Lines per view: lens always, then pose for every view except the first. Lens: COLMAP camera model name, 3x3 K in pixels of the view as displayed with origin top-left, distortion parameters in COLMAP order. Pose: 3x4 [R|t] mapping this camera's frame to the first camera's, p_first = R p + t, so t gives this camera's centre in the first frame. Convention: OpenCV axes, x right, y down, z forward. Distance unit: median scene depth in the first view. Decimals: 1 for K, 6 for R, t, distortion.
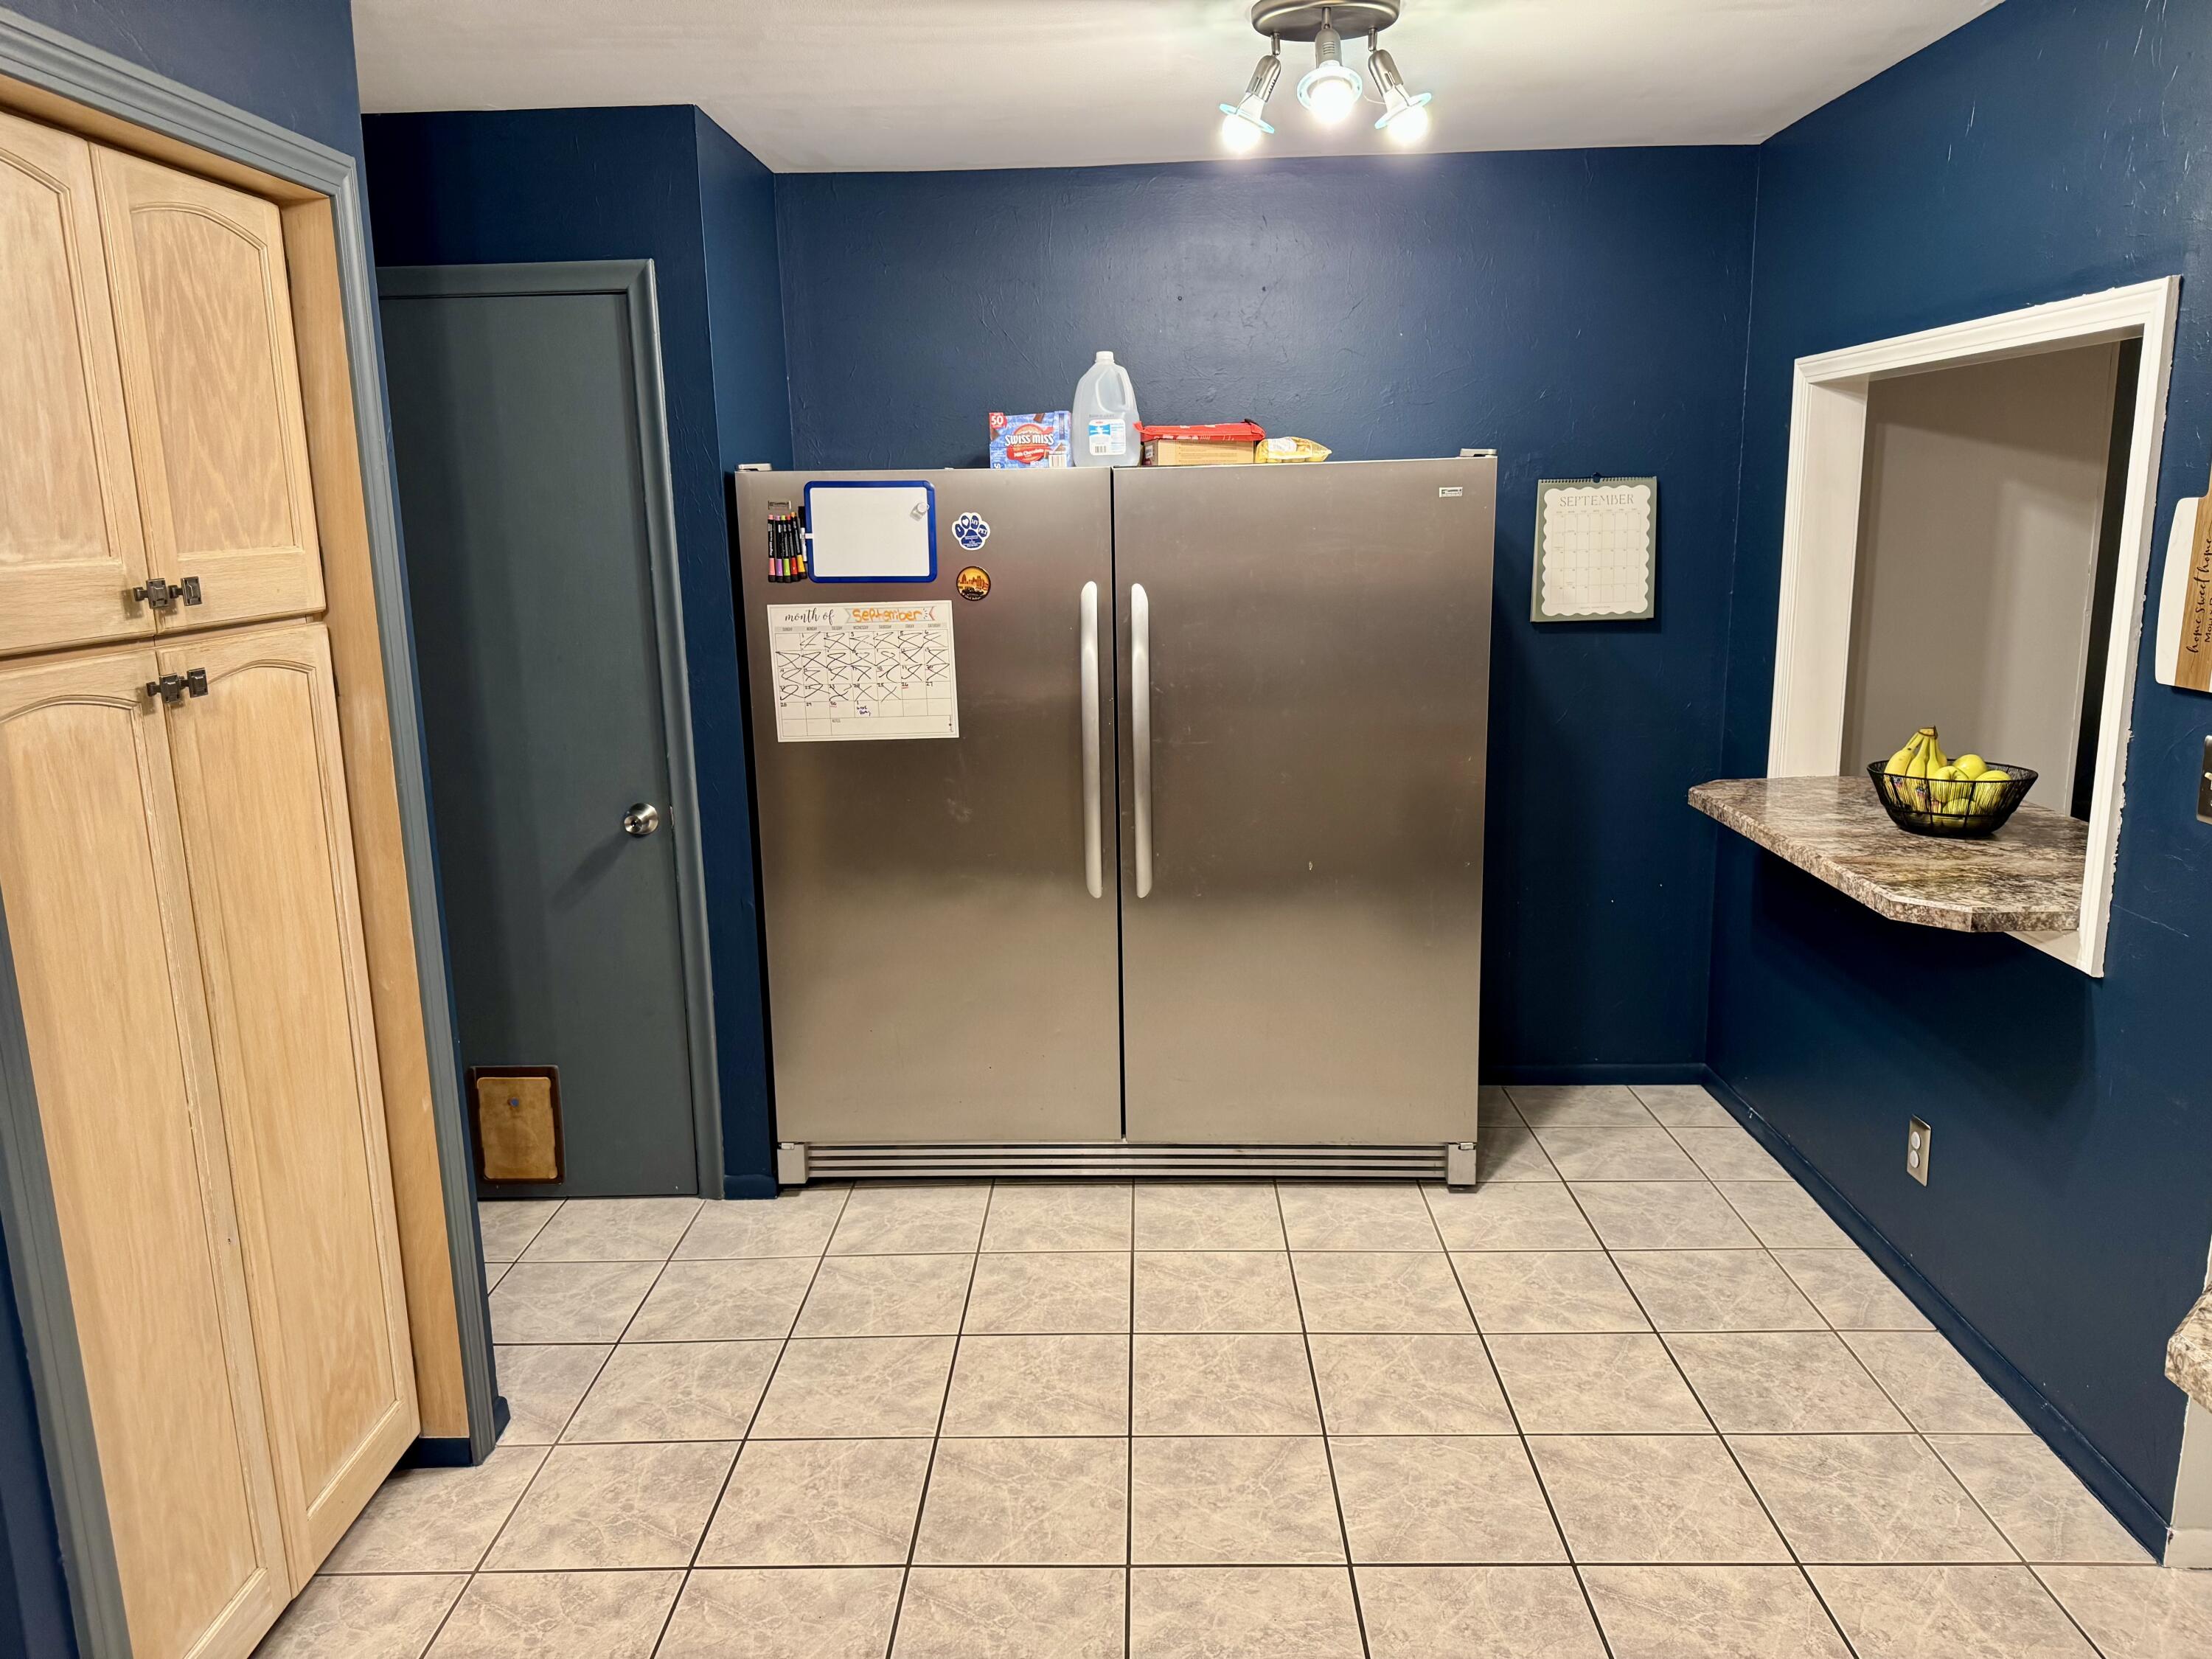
lens RADIAL K [[1559.4, 0, 1100.4], [0, 1559.4, 811.2], [0, 0, 1]] dist [0.077547, -0.107718]
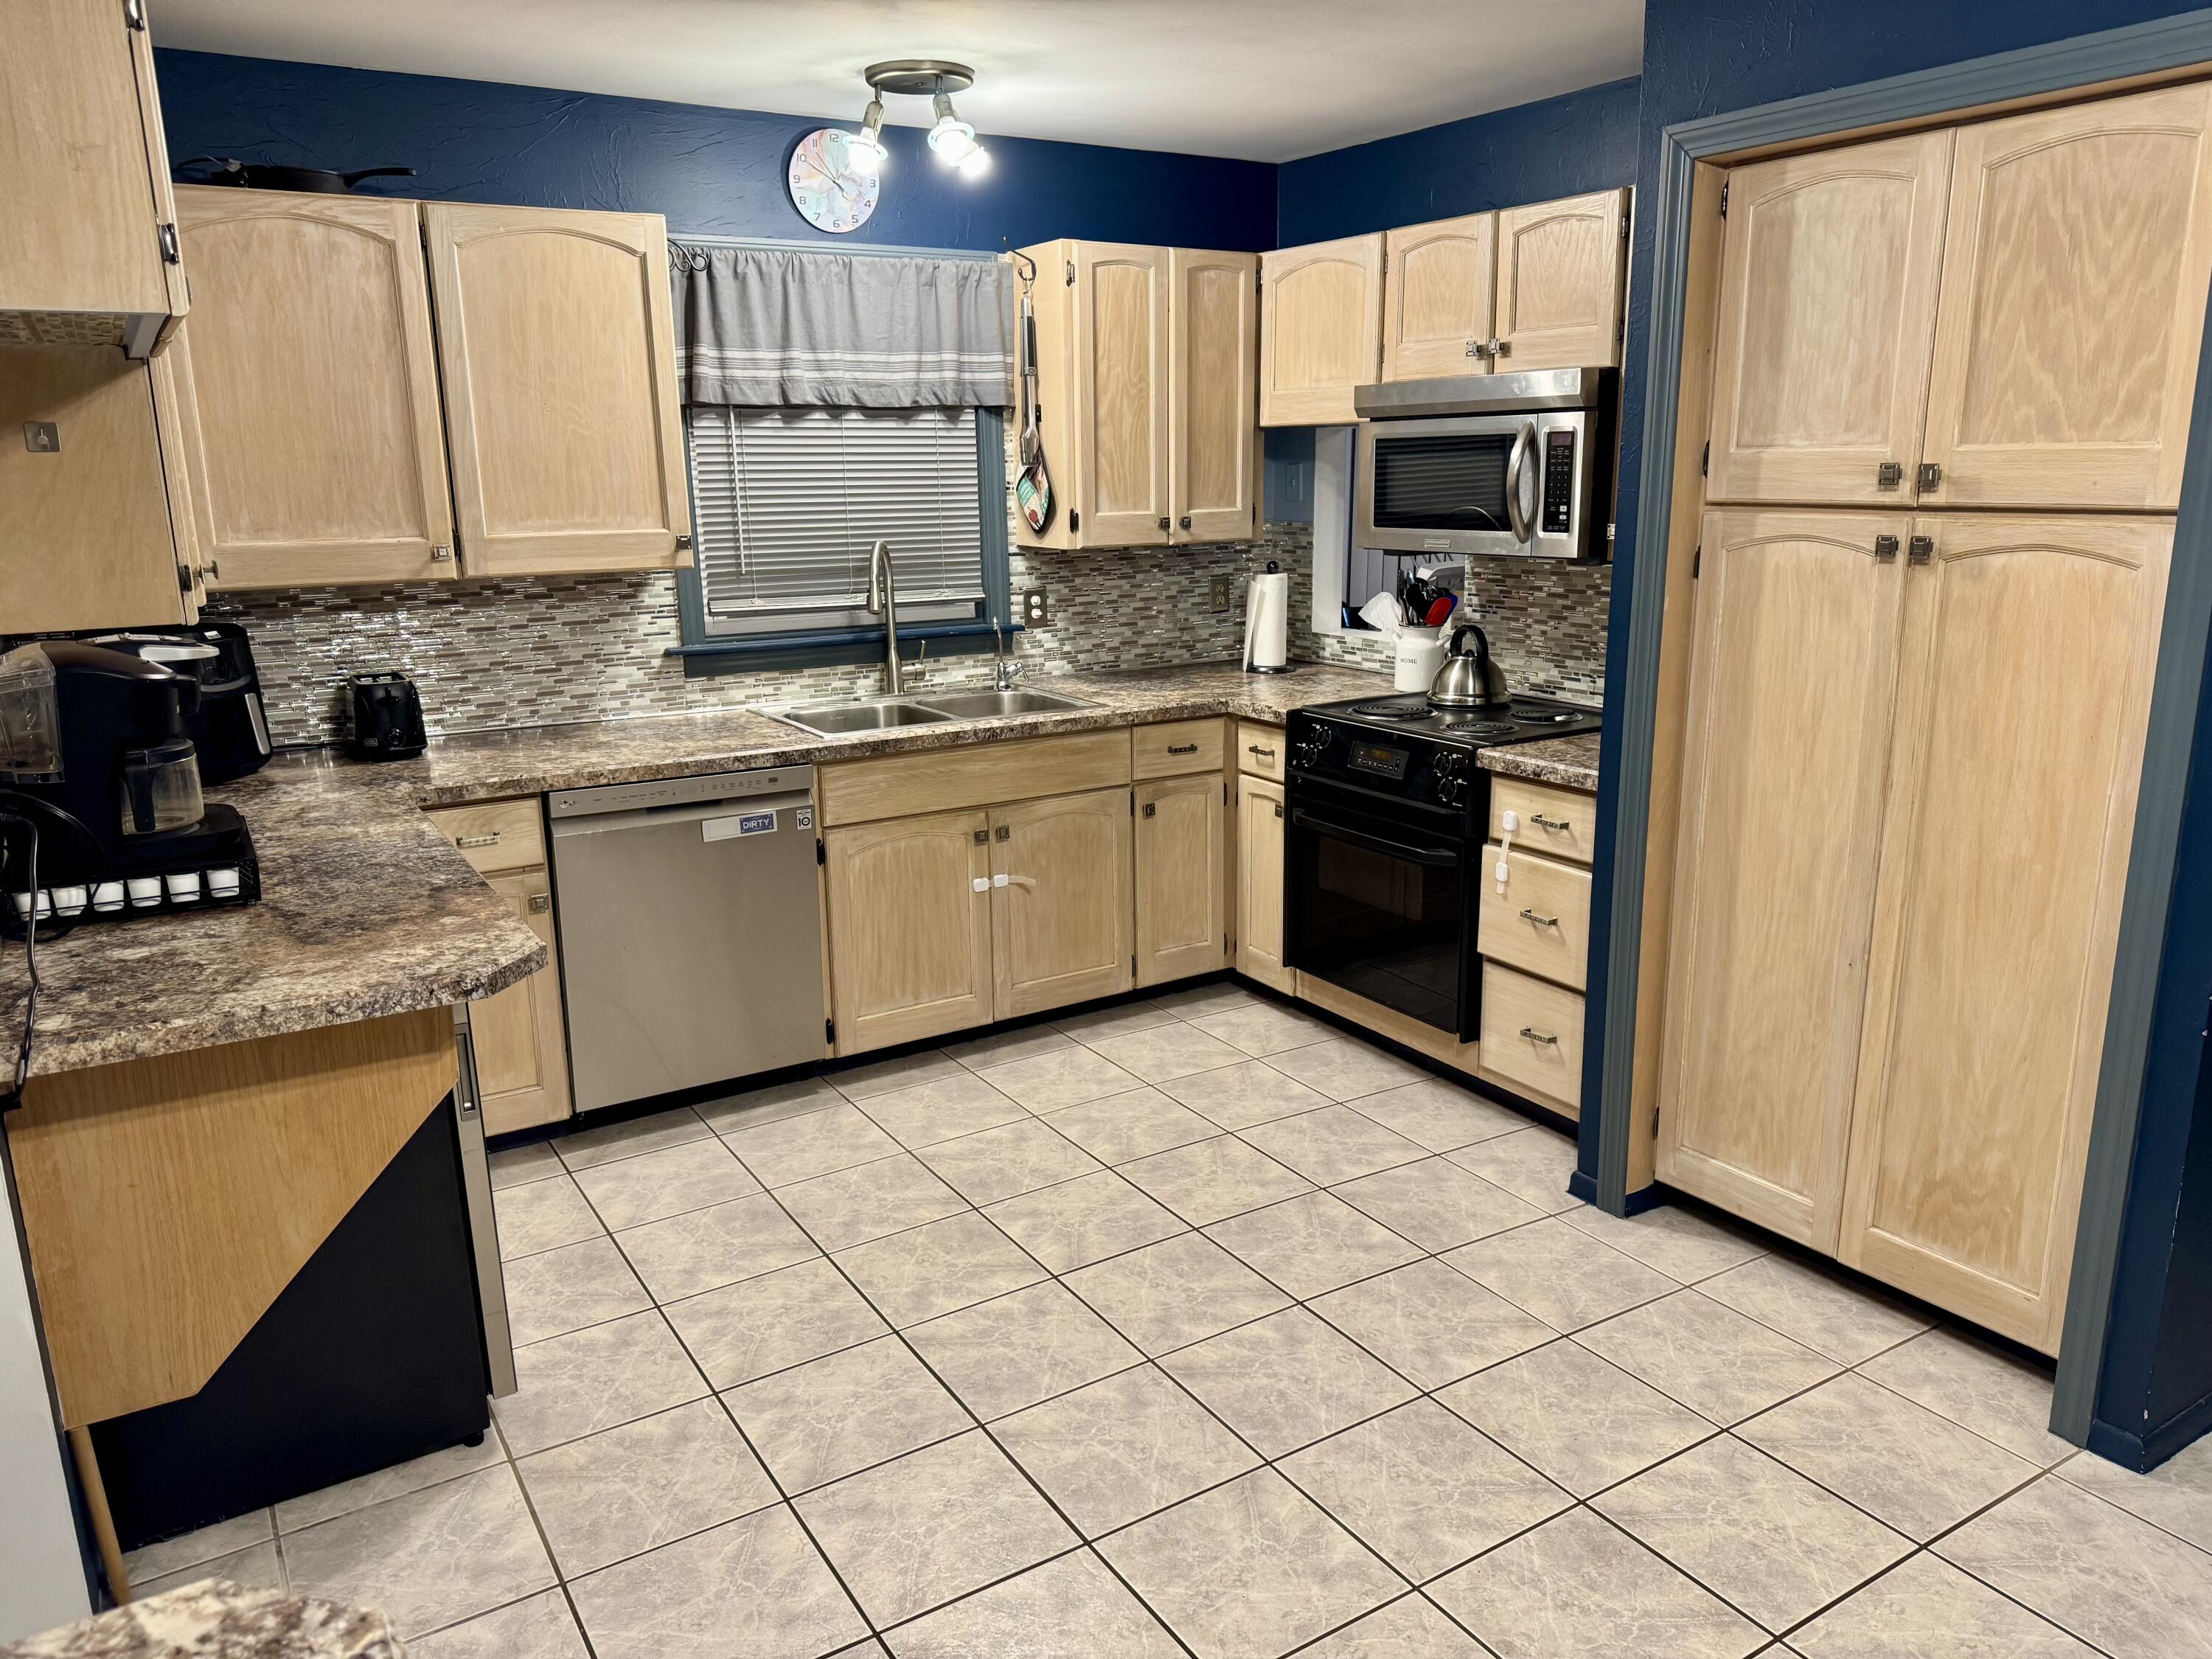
lens RADIAL K [[1559.4, 0, 1104.0], [0, 1559.4, 846.7], [0, 0, 1]] dist [0.077547, -0.107718]
pose [[-0.839631, 0.162891, -0.518157, 0.660558], [-0.072274, 0.911983, 0.403812, -0.315997], [0.538327, 0.376502, -0.753956, 1.631728]]
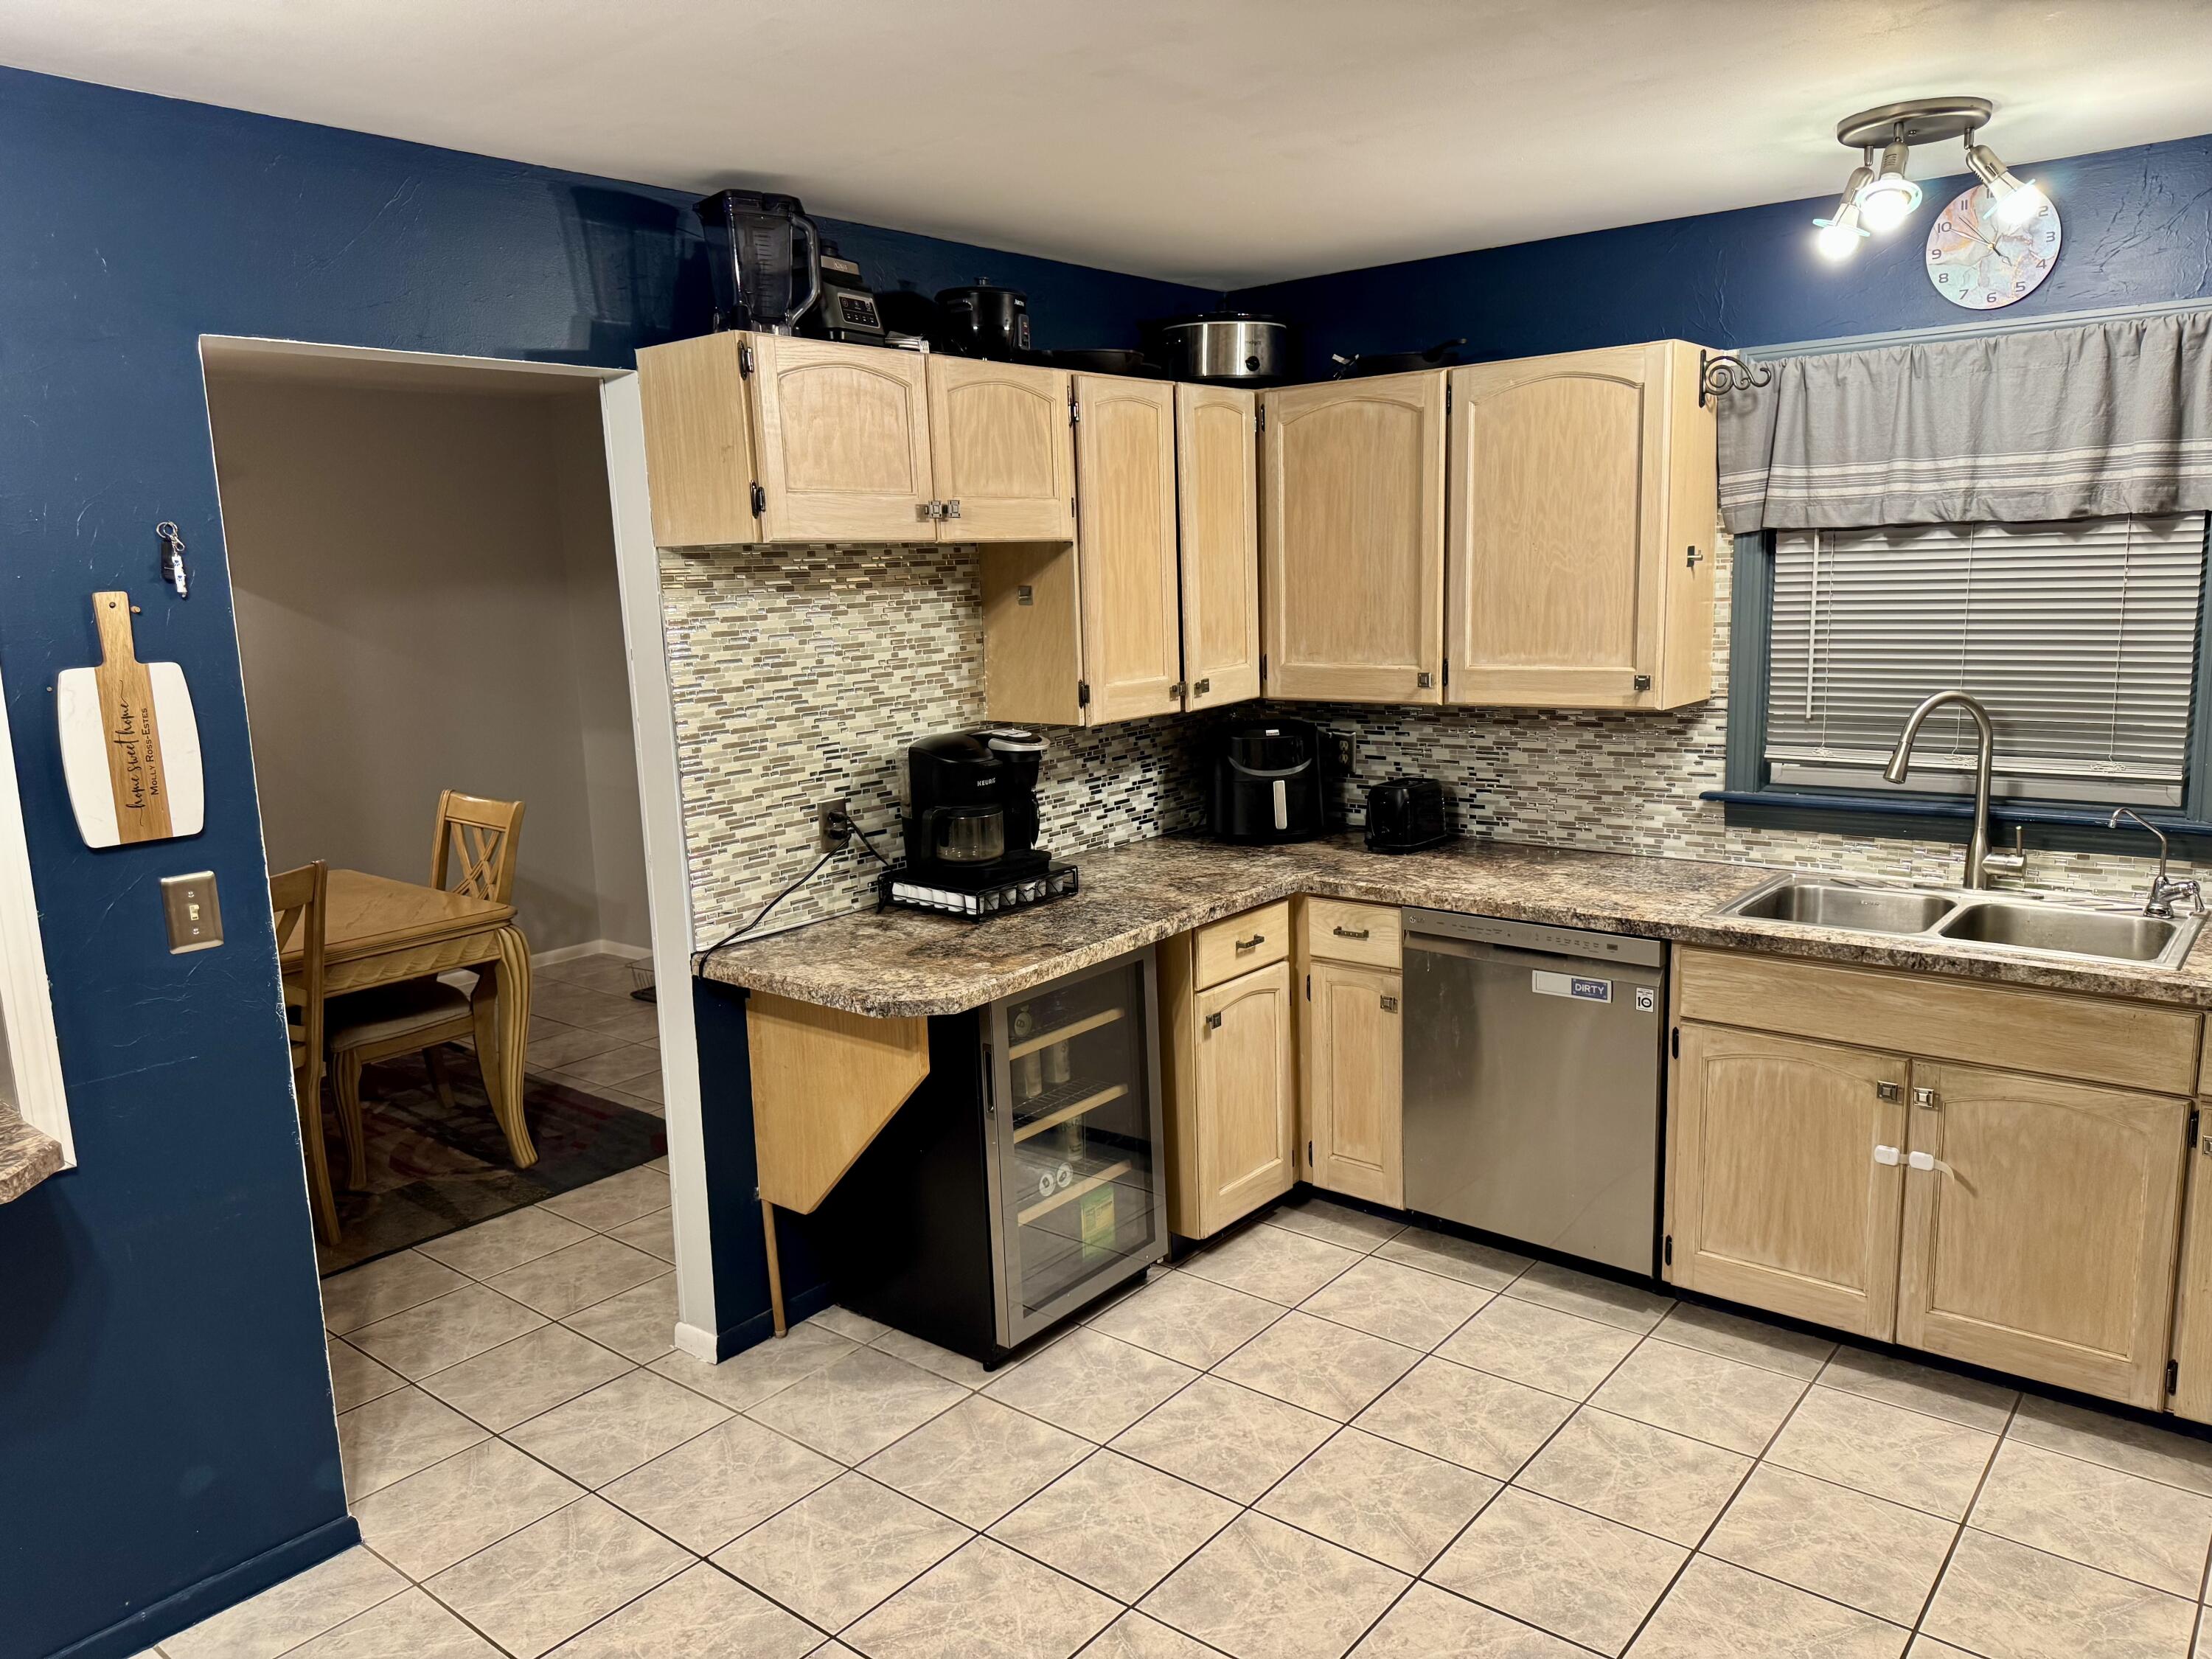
lens RADIAL K [[1559.4, 0, 1123.8], [0, 1559.4, 836.9], [0, 0, 1]] dist [0.077547, -0.107718]
pose [[-0.780039, -0.061090, 0.622742, -0.556316], [0.165282, 0.939761, 0.299219, -0.313761], [-0.603507, 0.336330, -0.722953, 1.495621]]
